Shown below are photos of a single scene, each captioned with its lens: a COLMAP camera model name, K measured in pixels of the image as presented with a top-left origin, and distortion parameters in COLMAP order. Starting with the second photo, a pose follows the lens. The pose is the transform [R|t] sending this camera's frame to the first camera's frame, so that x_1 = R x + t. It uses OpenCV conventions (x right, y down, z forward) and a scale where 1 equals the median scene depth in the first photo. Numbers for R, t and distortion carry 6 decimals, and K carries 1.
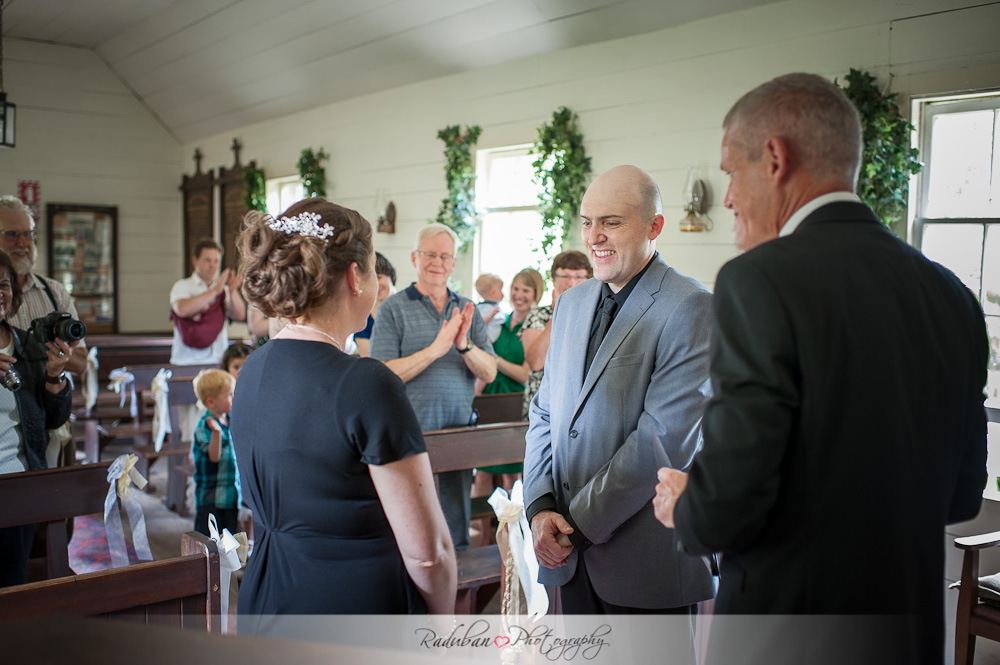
lens RADIAL K [[1013.2, 0, 476.1], [0, 1013.2, 334.8], [0, 0, 1]] dist [-0.063937, 0.035624]
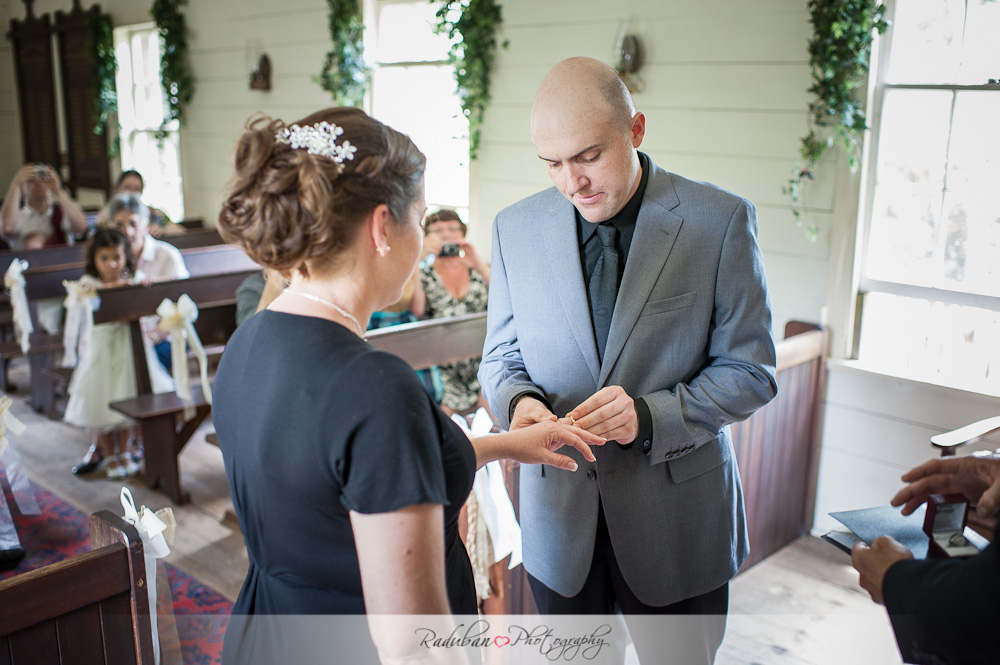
lens RADIAL K [[1031.1, 0, 475.3], [0, 1031.1, 319.1], [0, 0, 1]] dist [-0.150601, 0.279207]
pose [[0.989646, -0.031286, 0.140080, -0.047811], [0.012672, 0.991188, 0.131852, -0.024139], [-0.142971, -0.128712, 0.981322, 0.098702]]
